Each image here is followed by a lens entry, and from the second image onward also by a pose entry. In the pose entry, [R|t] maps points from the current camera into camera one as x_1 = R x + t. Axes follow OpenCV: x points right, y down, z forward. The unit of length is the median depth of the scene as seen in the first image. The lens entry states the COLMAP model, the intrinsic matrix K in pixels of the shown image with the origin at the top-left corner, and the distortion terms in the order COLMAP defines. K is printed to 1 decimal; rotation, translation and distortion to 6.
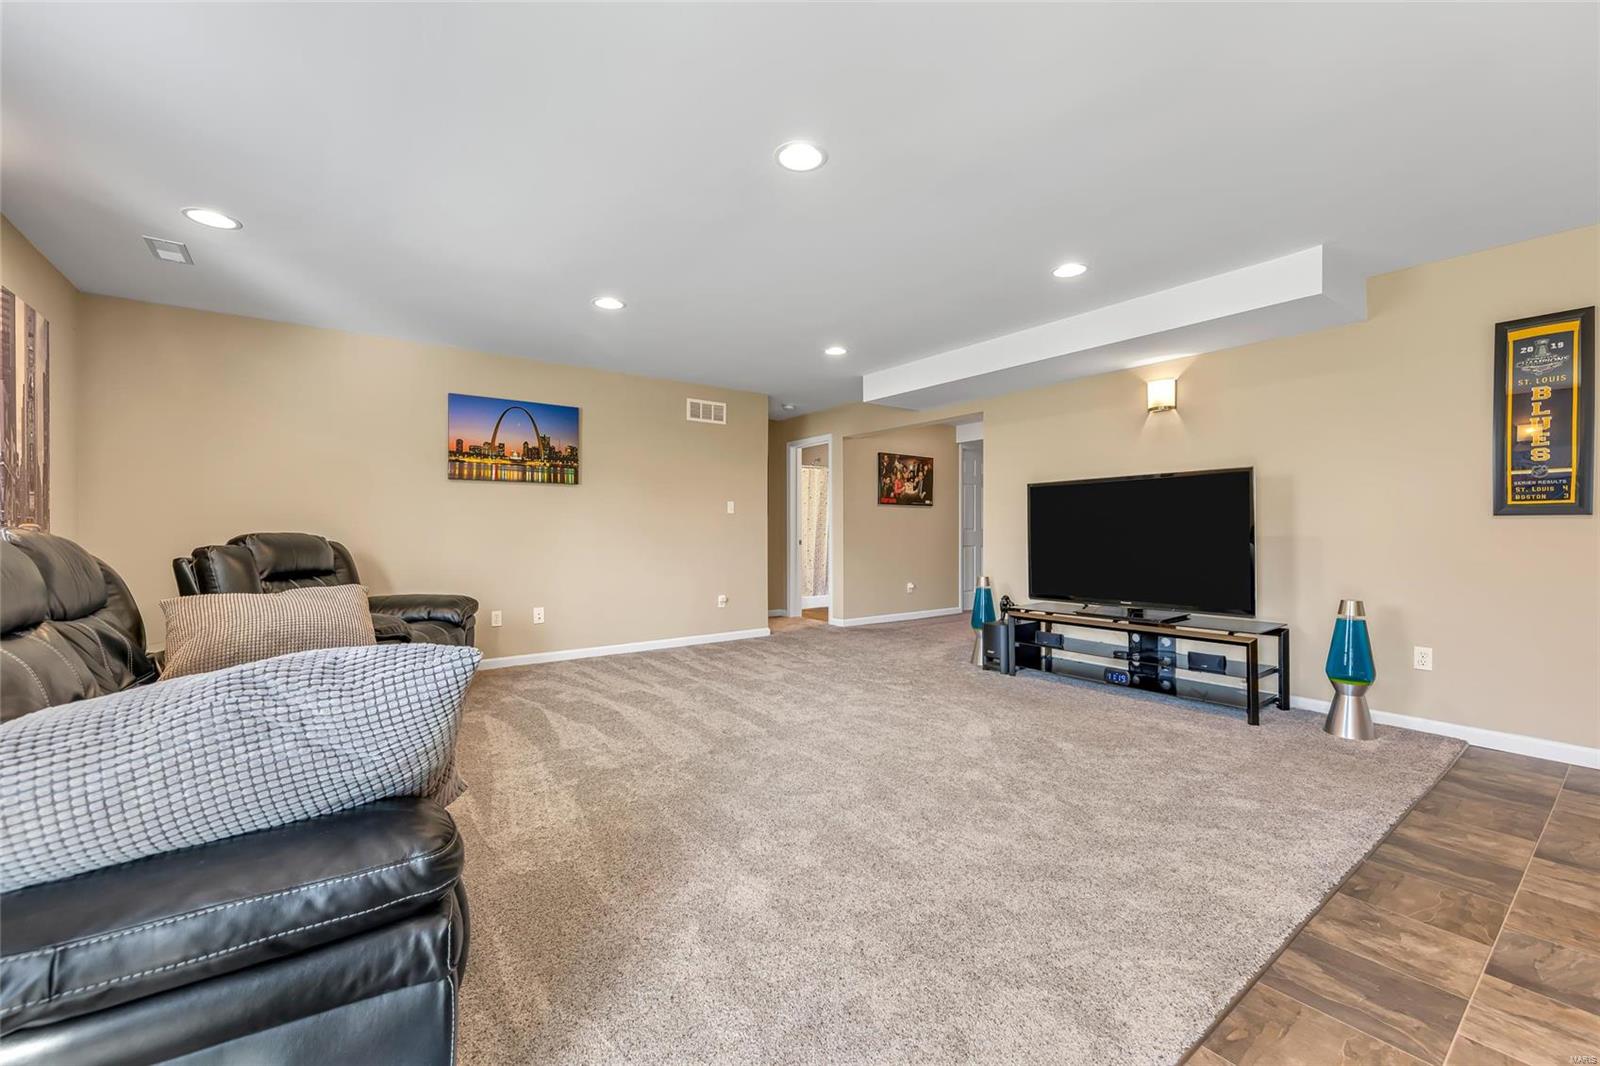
lens RADIAL K [[644.5, 0, 801.7], [0, 644.5, 525.1], [0, 0, 1]] dist [0.006122, -0.000065]
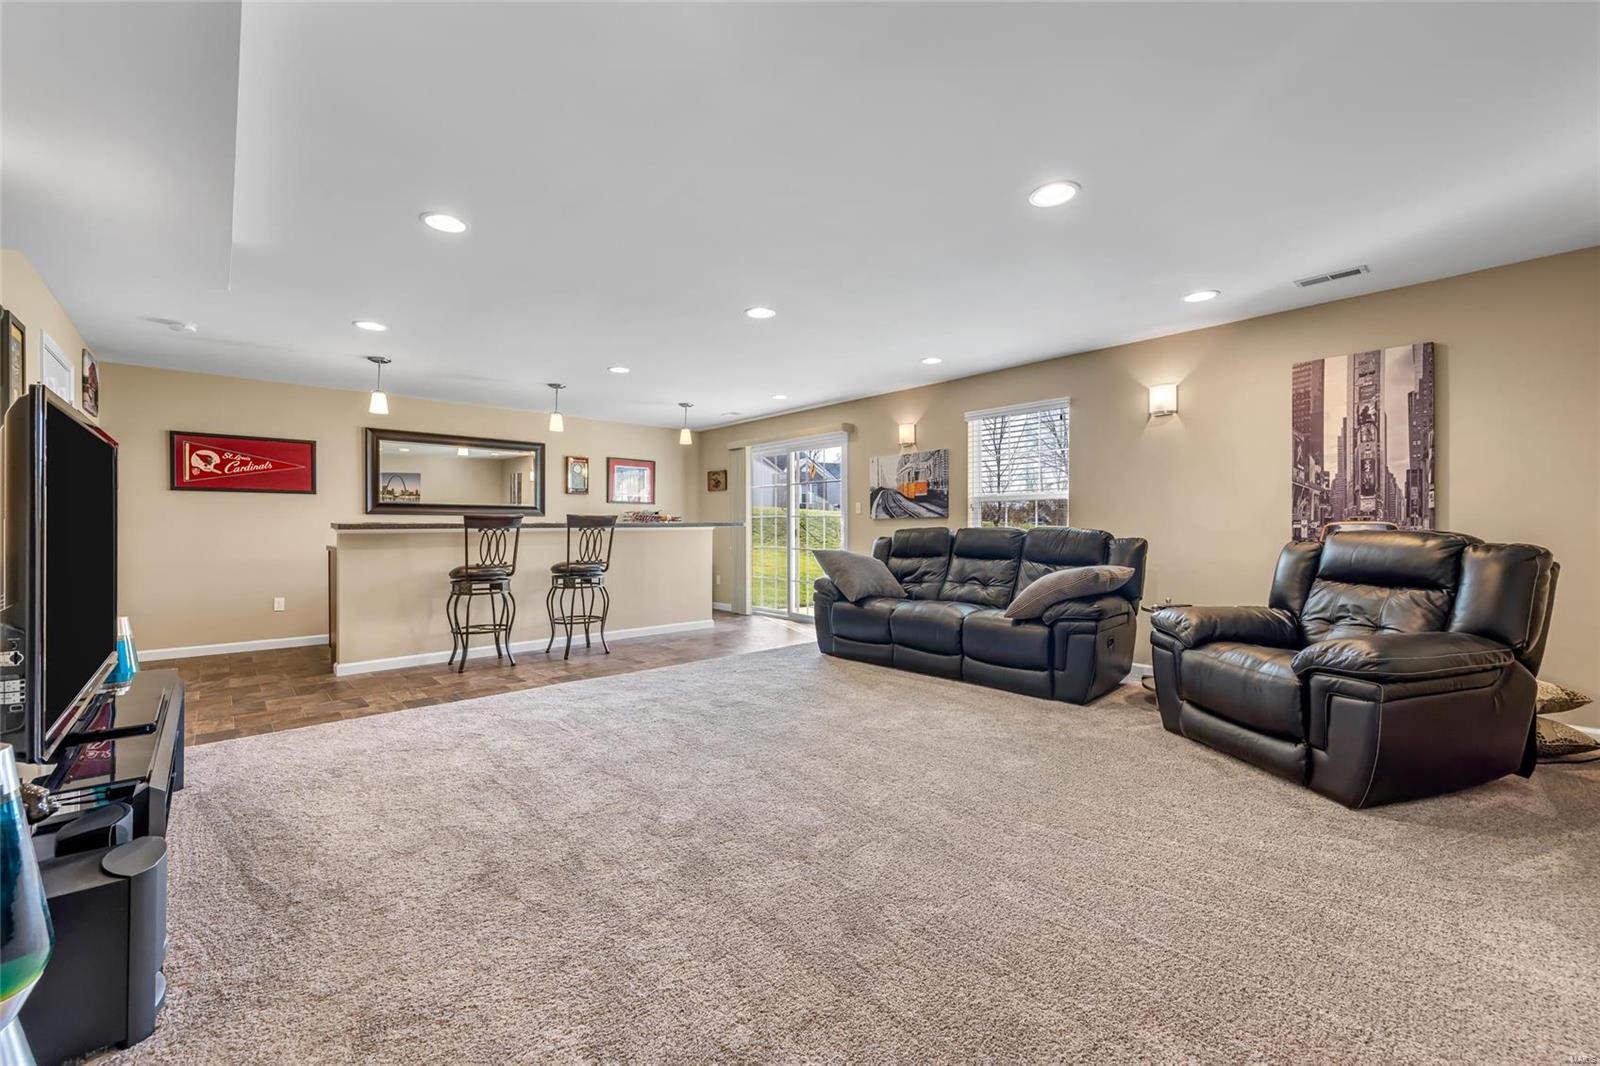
lens RADIAL K [[638.4, 0, 804.8], [0, 638.4, 535.2], [0, 0, 1]] dist [0.003502, 0.000187]
pose [[-0.995054, 0.006741, -0.099108, 0.024455], [0.006551, 0.999976, 0.002241, 0.008826], [0.099121, 0.001581, -0.995074, 1.287653]]
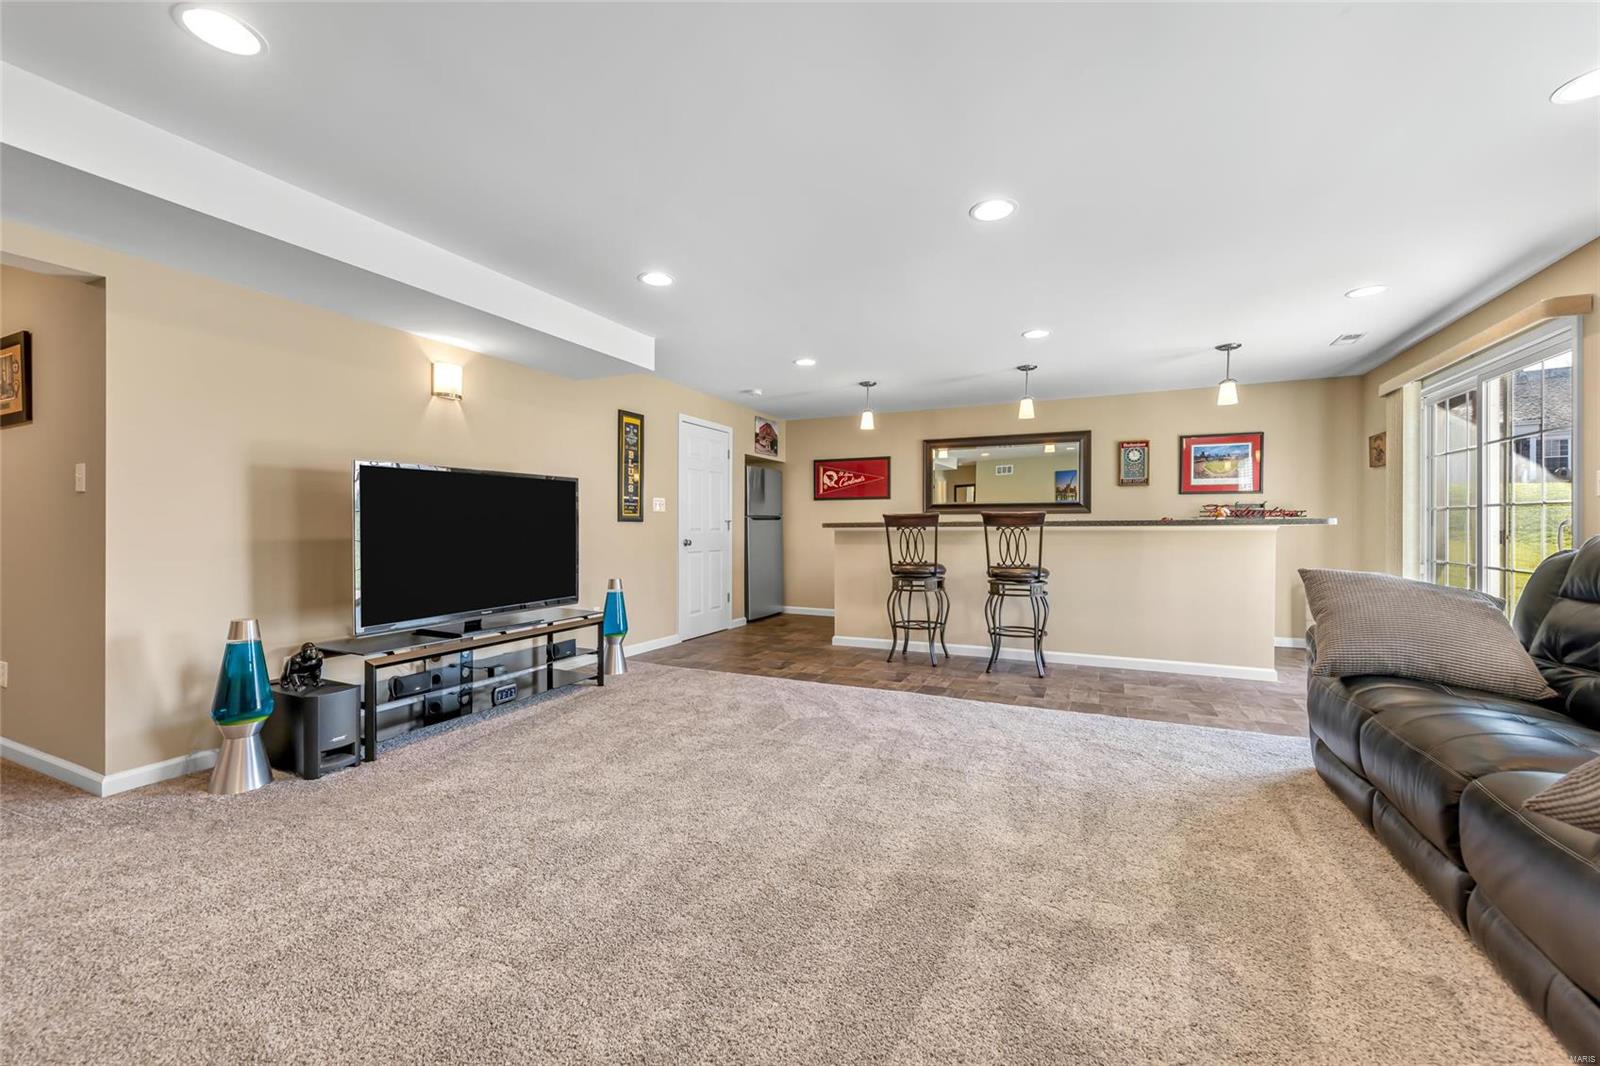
lens RADIAL K [[638.4, 0, 804.8], [0, 638.4, 535.2], [0, 0, 1]] dist [0.003502, 0.000187]
pose [[-0.476887, -0.008975, 0.878919, -0.410090], [-0.005742, 0.999958, 0.007095, 0.003499], [-0.878946, -0.001663, -0.476919, 0.877937]]
